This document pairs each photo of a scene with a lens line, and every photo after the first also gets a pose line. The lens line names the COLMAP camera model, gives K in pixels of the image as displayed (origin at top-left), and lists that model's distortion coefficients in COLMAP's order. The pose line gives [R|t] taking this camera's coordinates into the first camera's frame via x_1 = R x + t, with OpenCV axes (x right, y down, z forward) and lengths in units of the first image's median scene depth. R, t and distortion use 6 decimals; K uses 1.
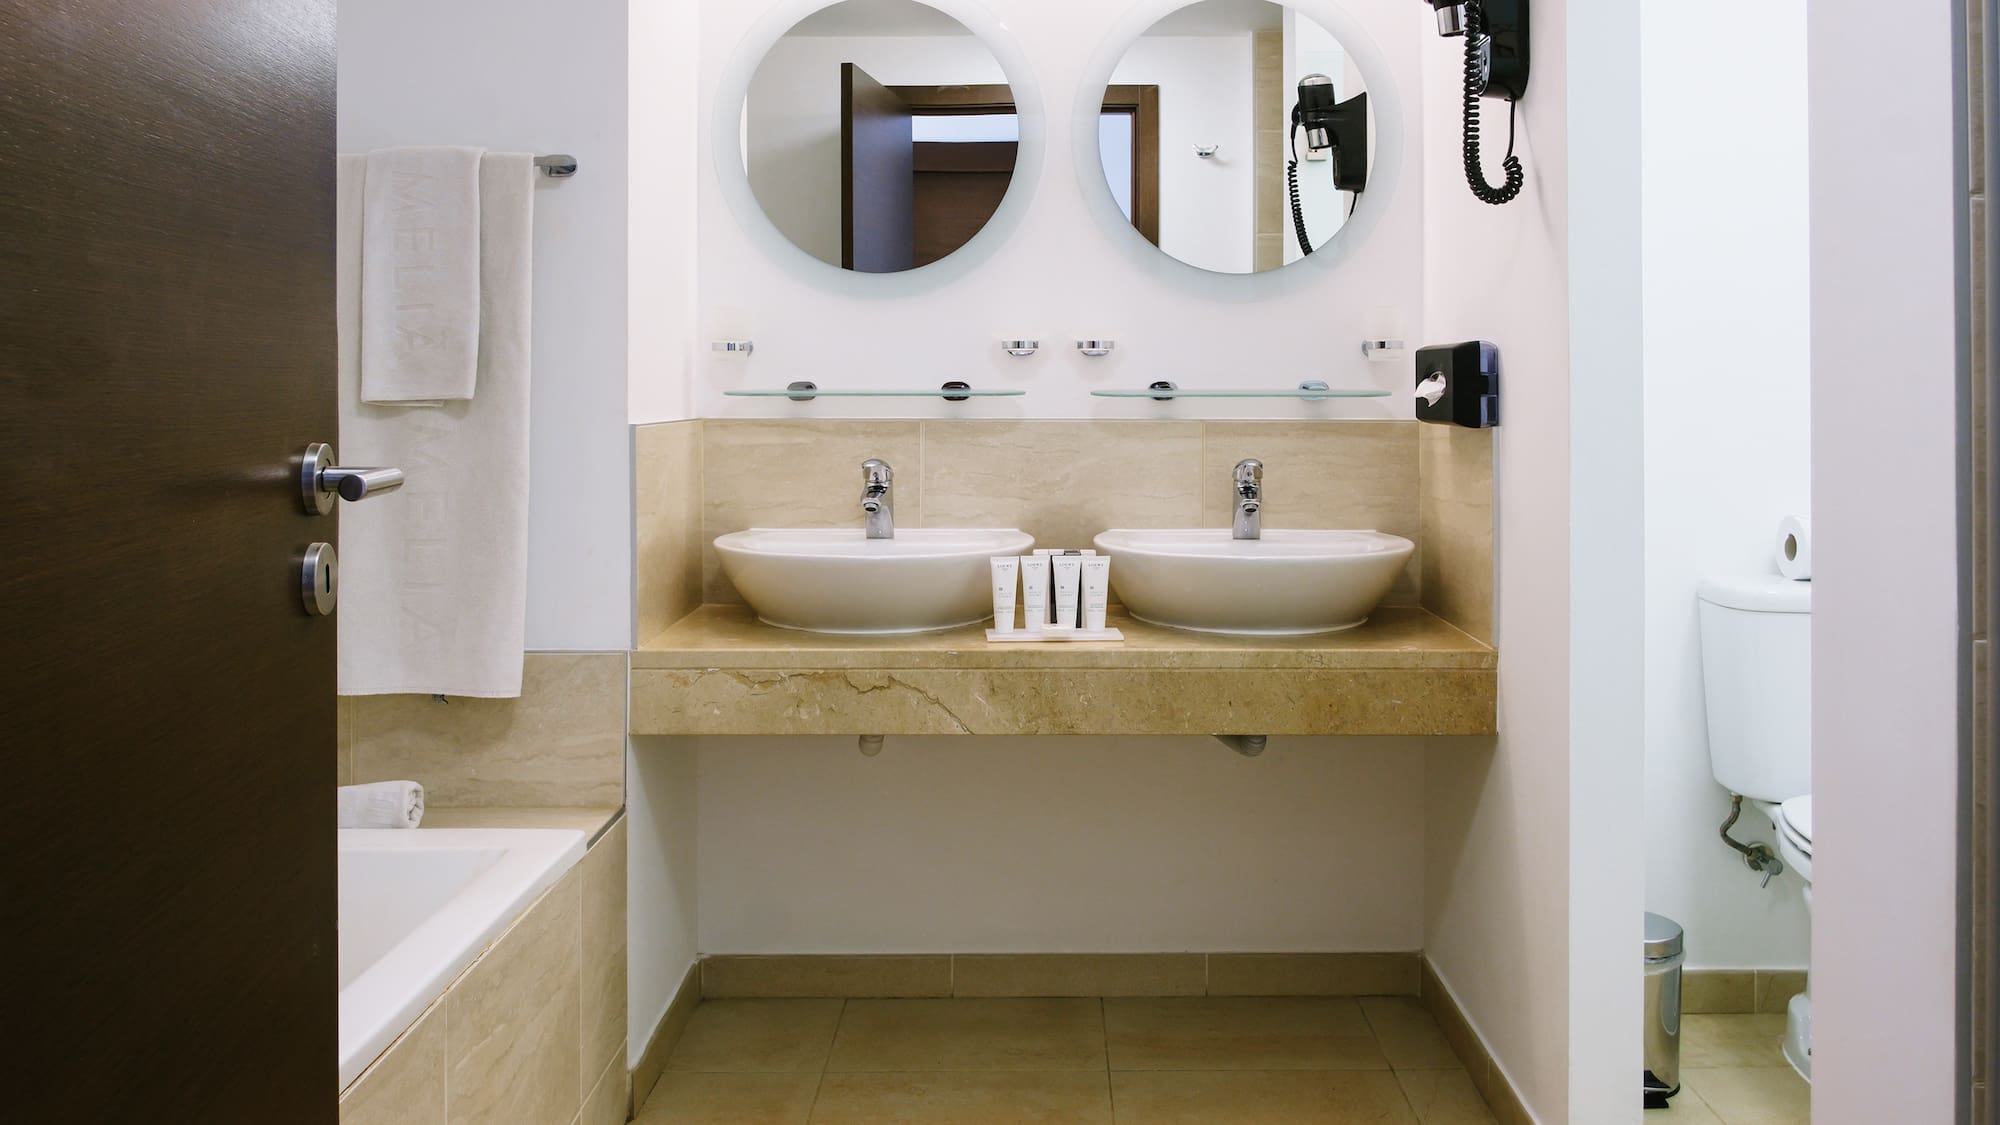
lens RADIAL K [[2448.2, 0, 1000.5], [0, 2448.2, 561.4], [0, 0, 1]] dist [0.143506, 0.000000]
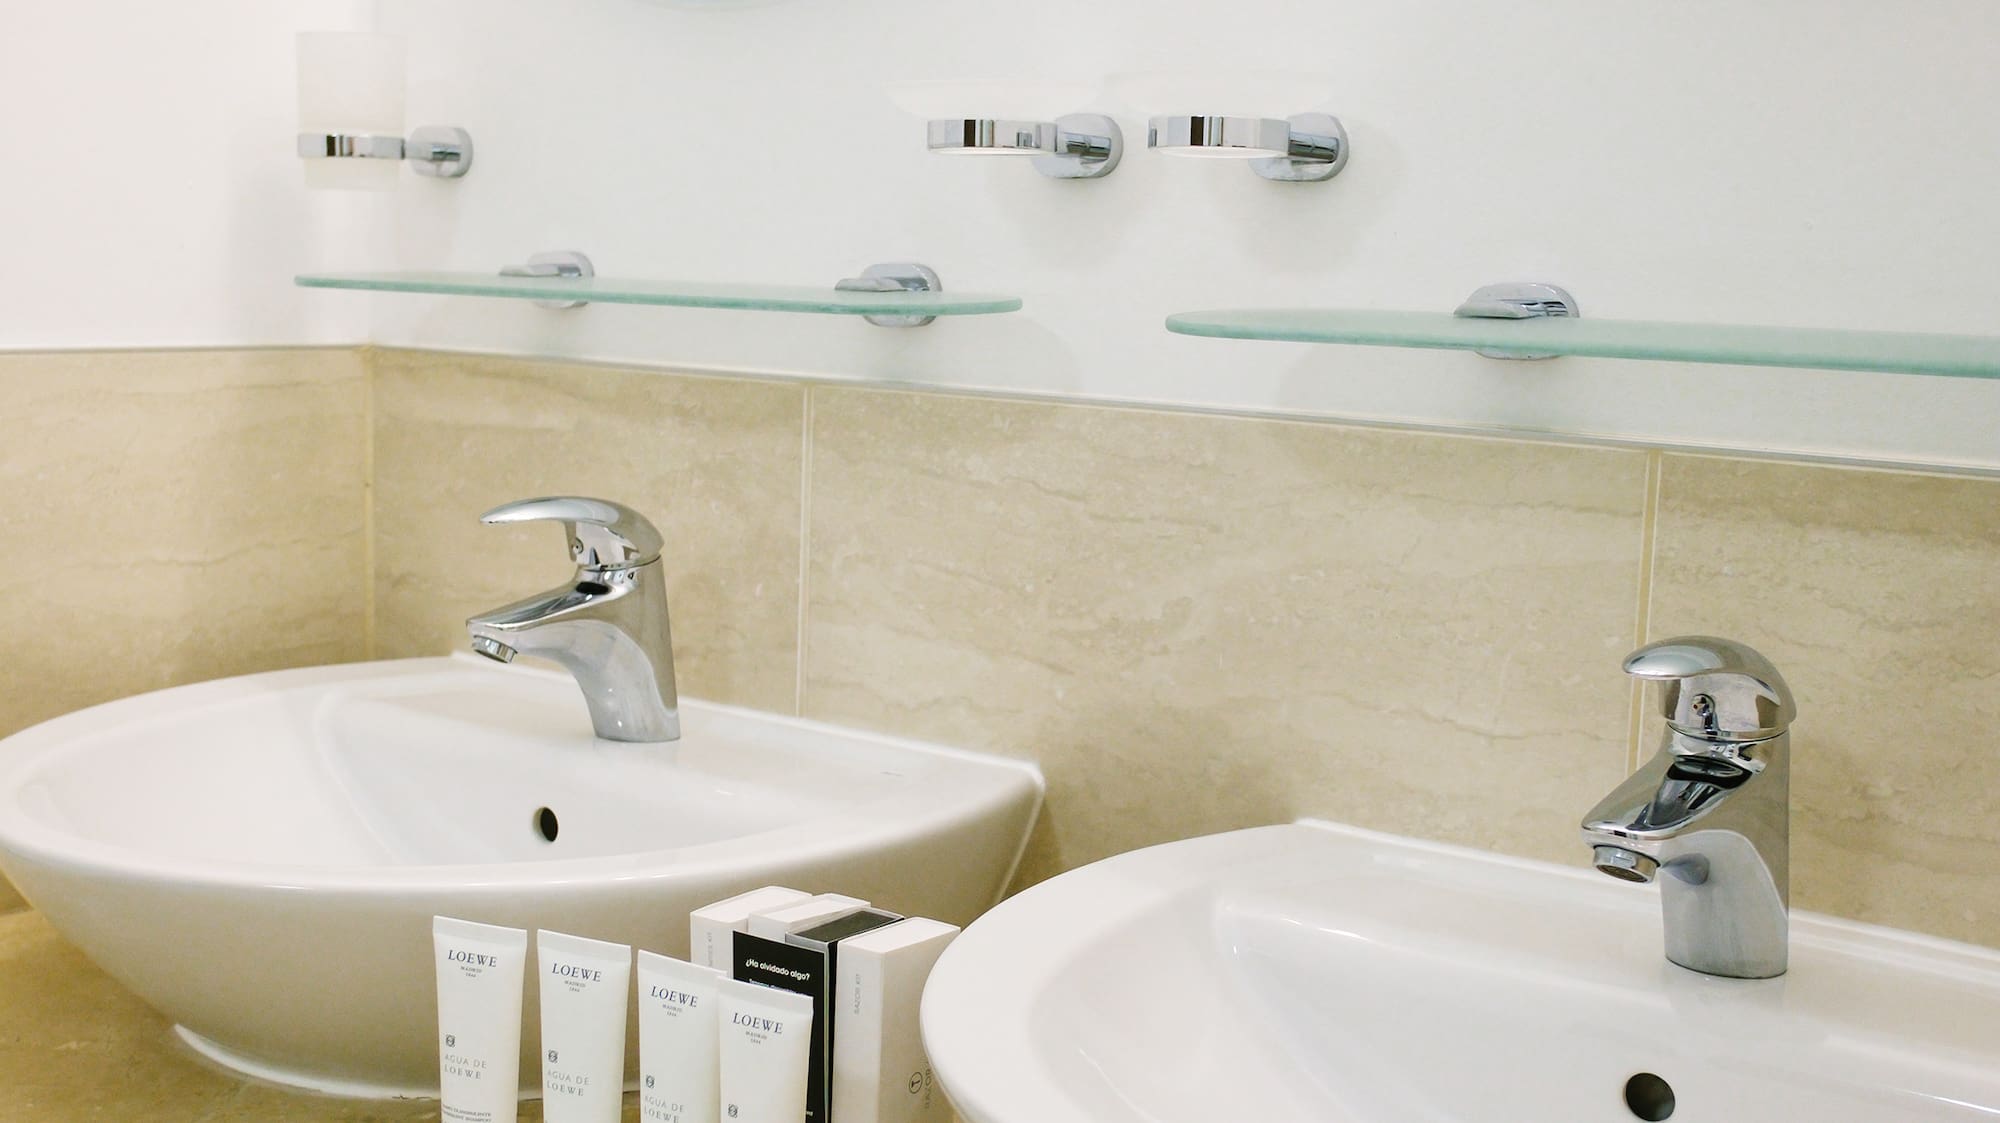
lens RADIAL K [[2448.2, 0, 998.8], [0, 2448.2, 557.9], [0, 0, 1]] dist [0.143506, 0.000000]
pose [[0.781795, 0.100803, -0.615333, 0.185605], [-0.085843, 0.994849, 0.053910, -0.054362], [0.617598, 0.010676, 0.786421, 0.764408]]
